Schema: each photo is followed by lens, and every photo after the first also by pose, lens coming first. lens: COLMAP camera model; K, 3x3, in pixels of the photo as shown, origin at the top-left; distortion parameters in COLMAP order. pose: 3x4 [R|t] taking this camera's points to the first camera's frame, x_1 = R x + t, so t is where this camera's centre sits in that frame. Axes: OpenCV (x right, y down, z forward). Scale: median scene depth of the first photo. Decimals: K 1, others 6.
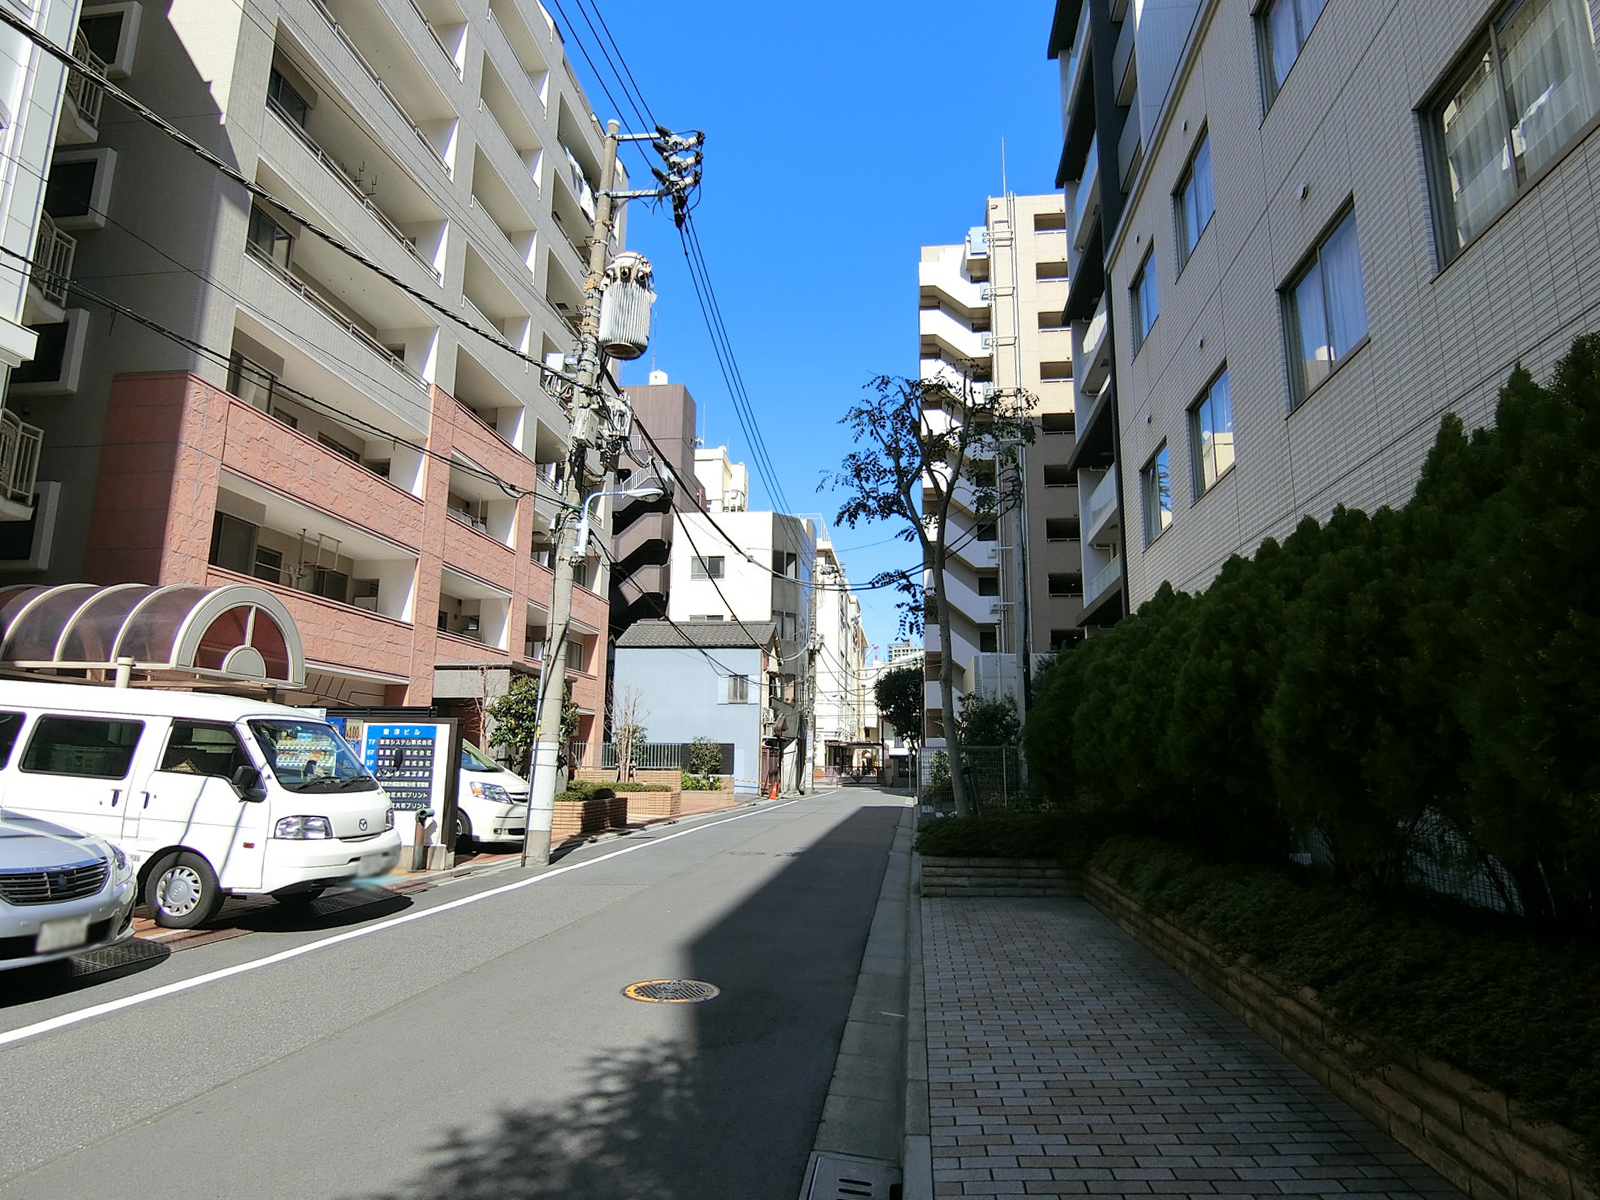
lens RADIAL K [[933.3, 0, 800.0], [0, 933.3, 600.0], [0, 0, 1]] dist [-0.024122, -0.000747]
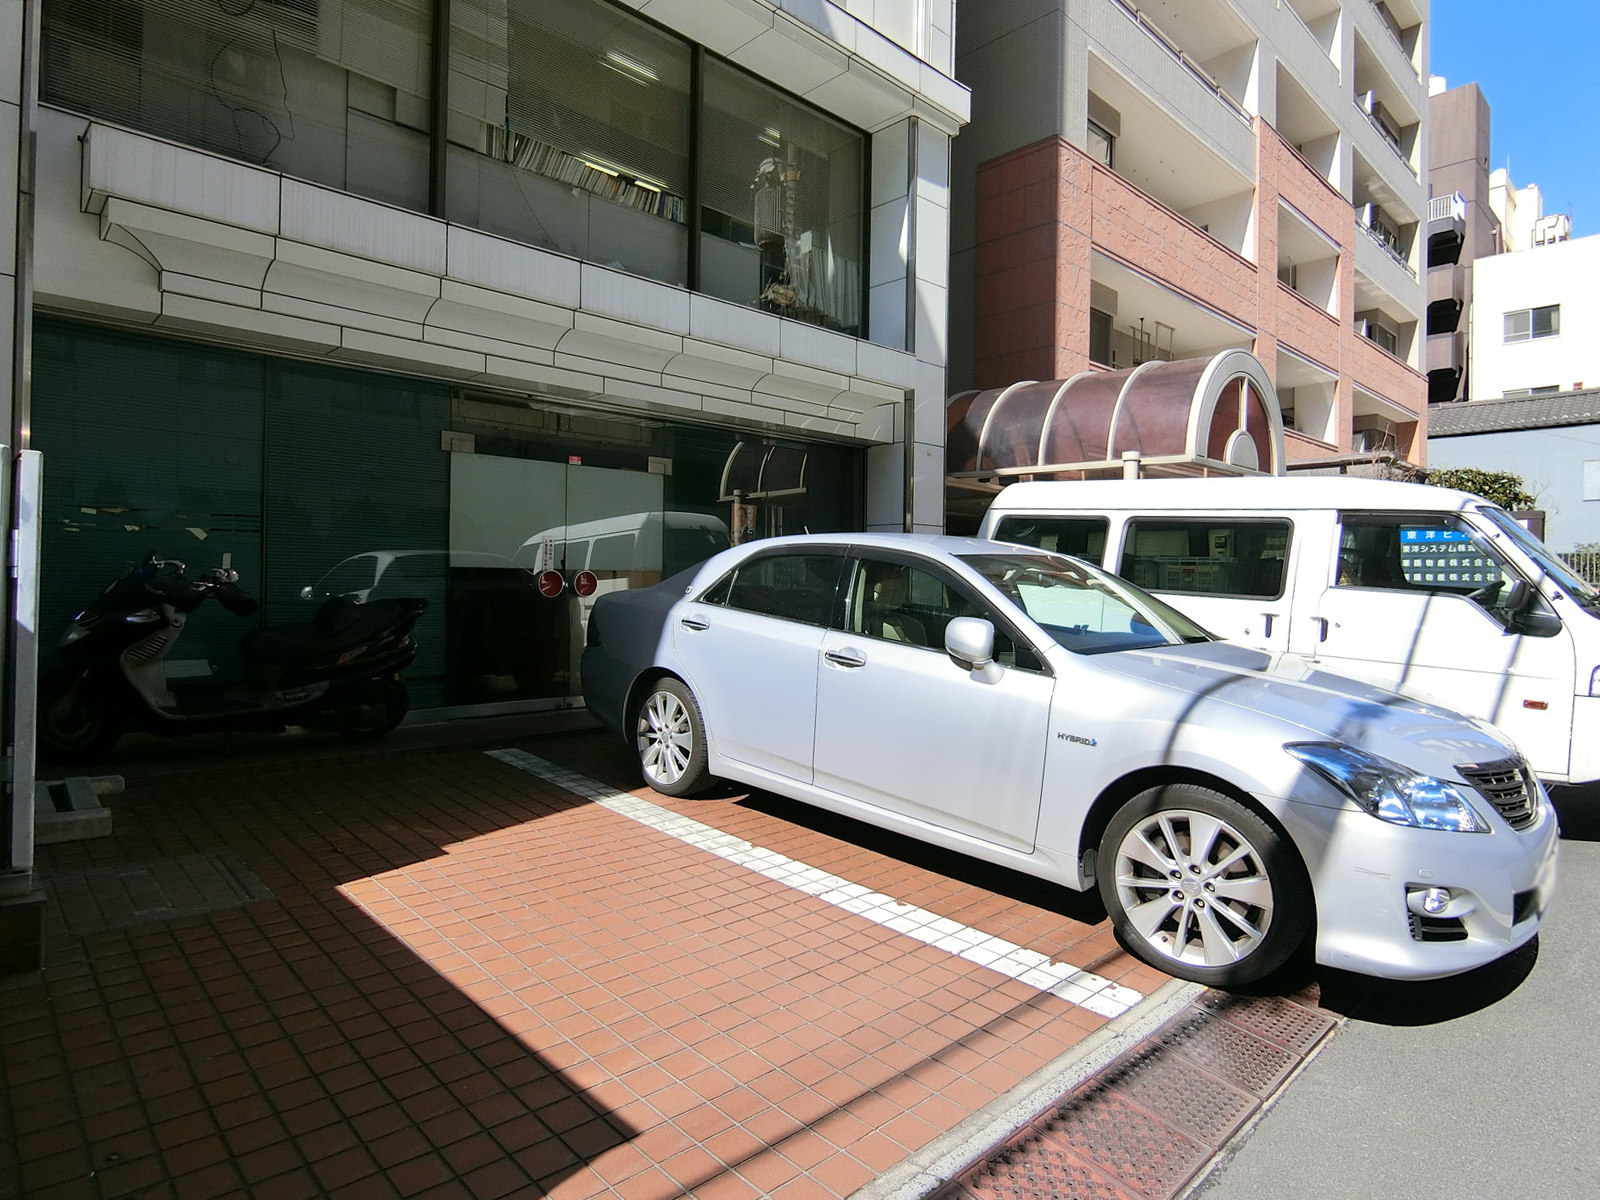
lens RADIAL K [[933.3, 0, 800.0], [0, 933.3, 600.0], [0, 0, 1]] dist [-0.024122, -0.000747]
pose [[0.759081, 0.008916, -0.650936, -0.338302], [0.116395, 0.981935, 0.149182, 0.027770], [0.640507, -0.189007, 0.744330, 0.140801]]
